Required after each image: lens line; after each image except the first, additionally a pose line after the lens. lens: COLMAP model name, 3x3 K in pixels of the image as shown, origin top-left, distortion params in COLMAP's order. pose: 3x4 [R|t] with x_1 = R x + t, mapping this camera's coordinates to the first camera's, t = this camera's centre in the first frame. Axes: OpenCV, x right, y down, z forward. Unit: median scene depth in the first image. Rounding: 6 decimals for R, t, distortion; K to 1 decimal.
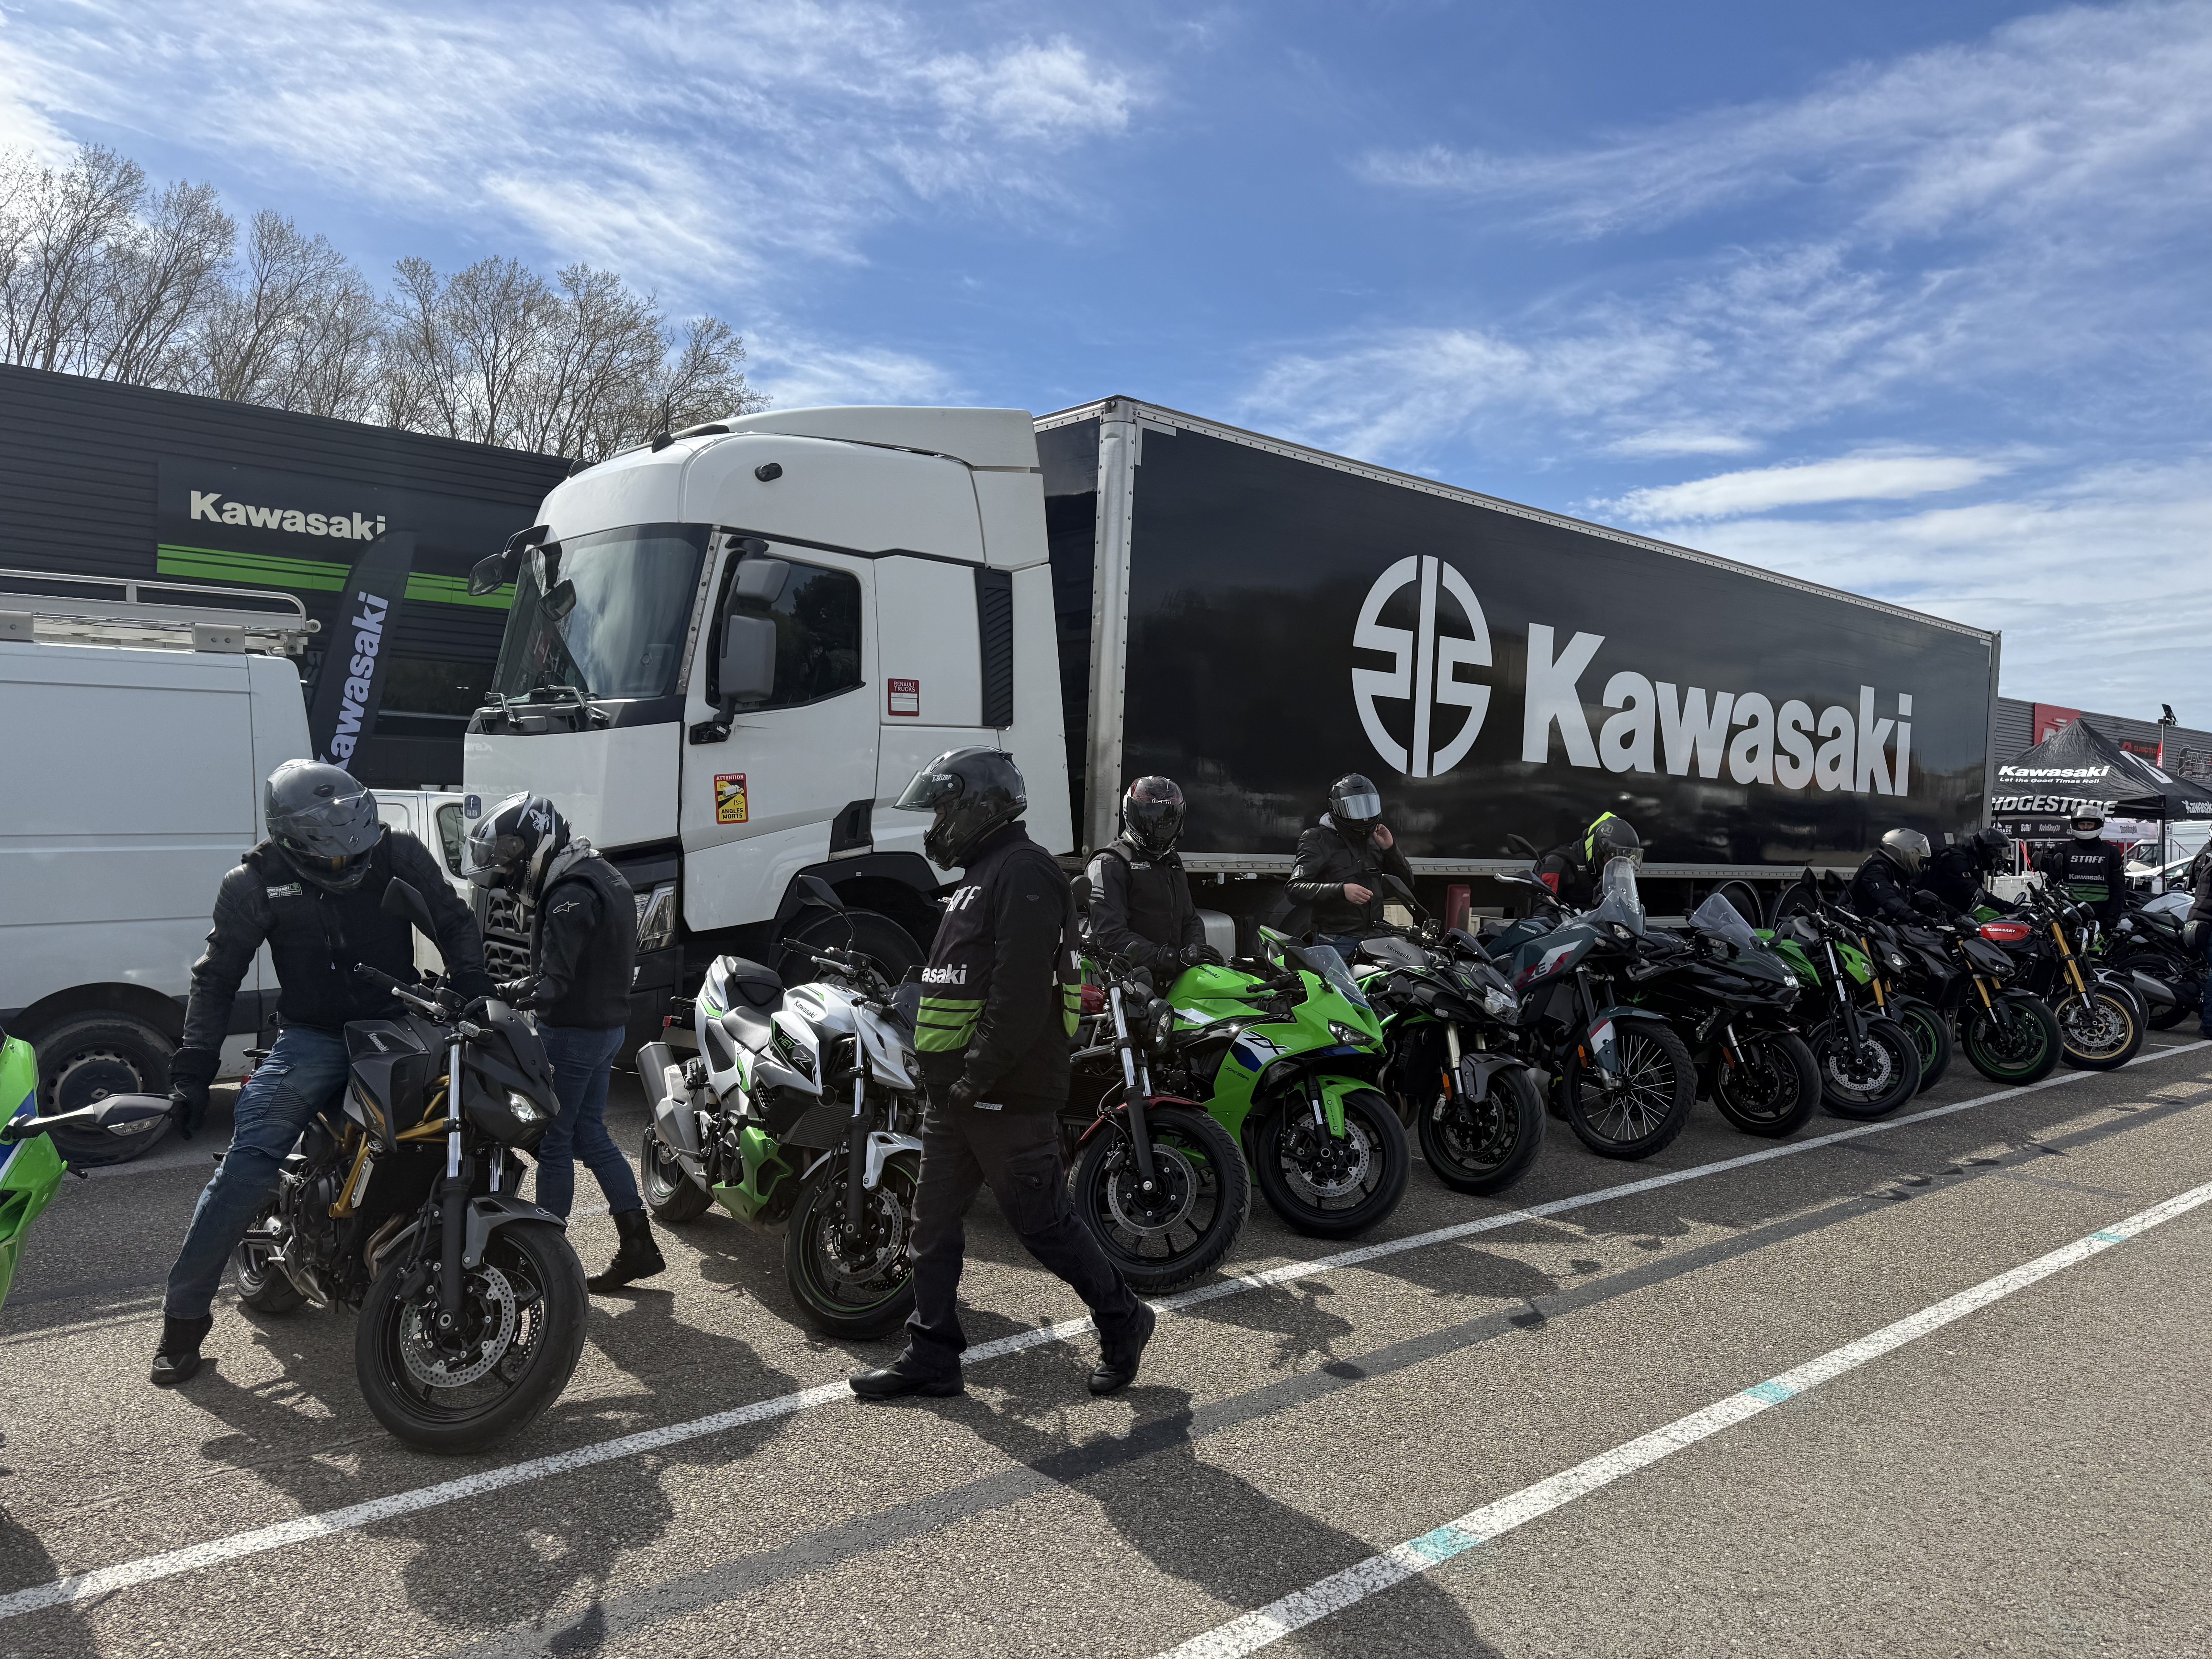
lens RADIAL K [[1539.5, 0, 1100.7], [0, 1539.5, 830.3], [0, 0, 1]] dist [0.140685, -0.166880]
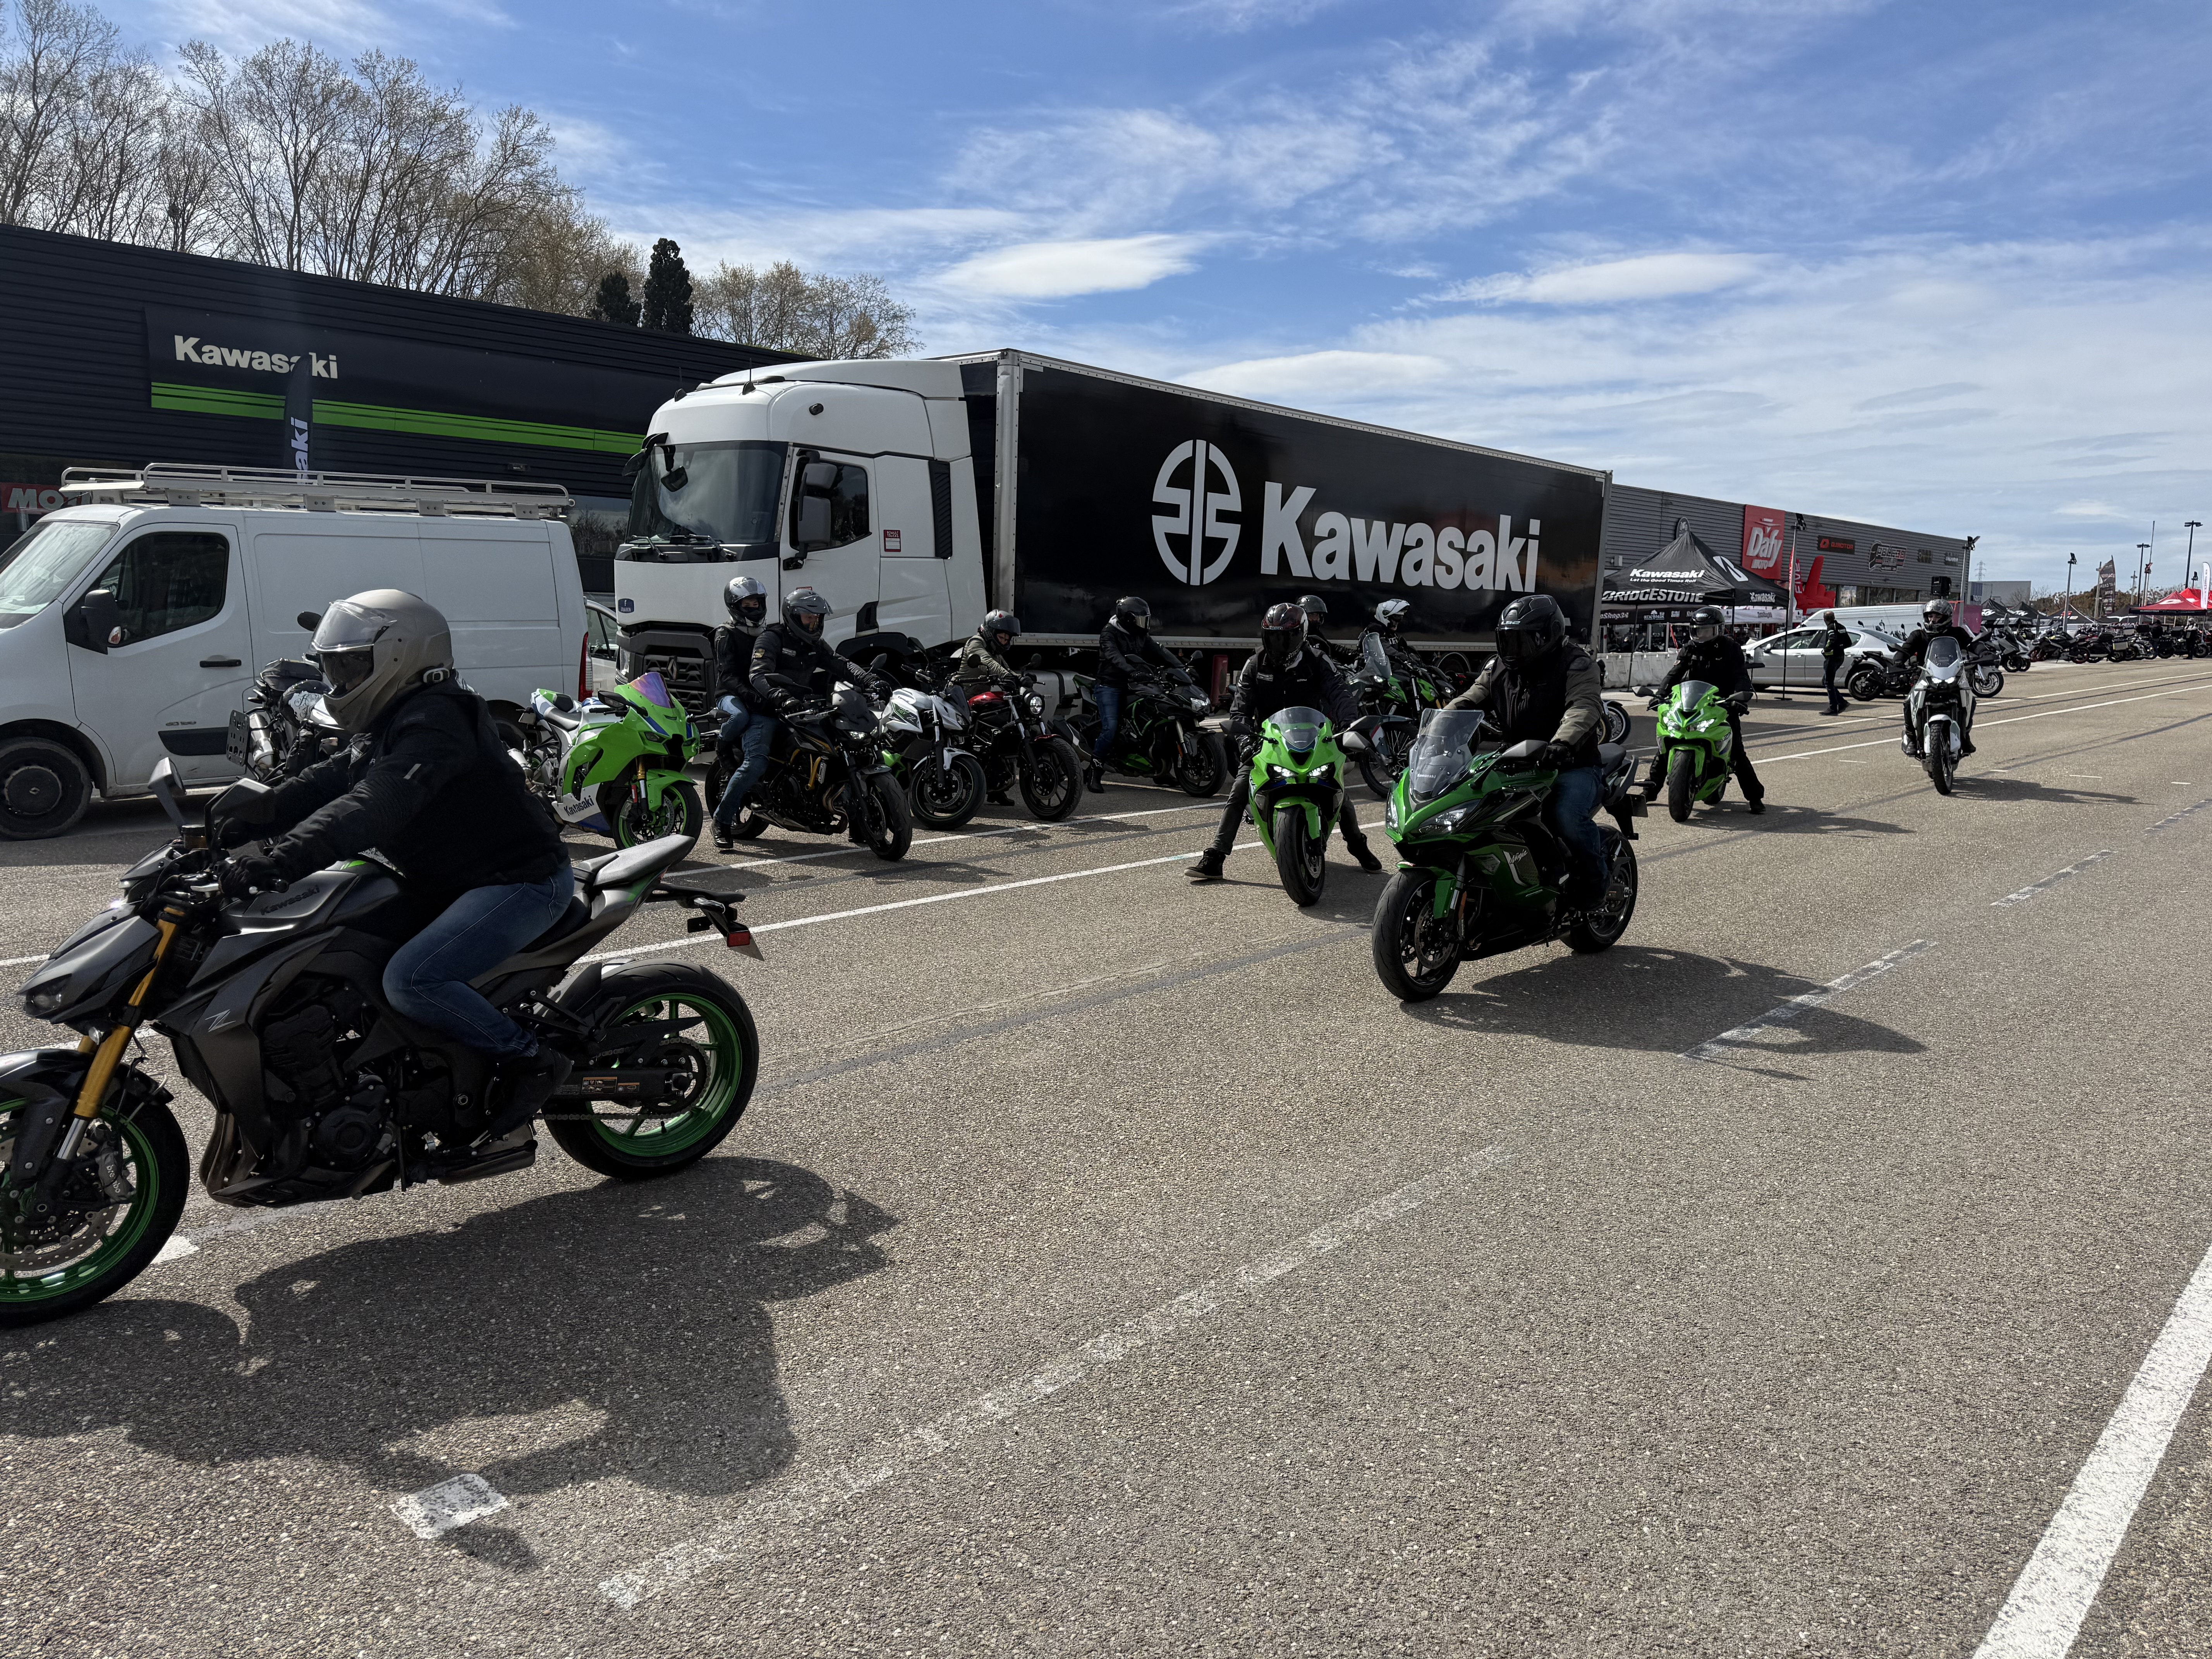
lens RADIAL K [[1539.5, 0, 1100.7], [0, 1539.5, 830.3], [0, 0, 1]] dist [0.140685, -0.166880]
pose [[0.992357, -0.025516, 0.120732, -0.084916], [0.009797, 0.991590, 0.129047, 0.009324], [-0.123010, -0.126878, 0.984261, -0.564268]]
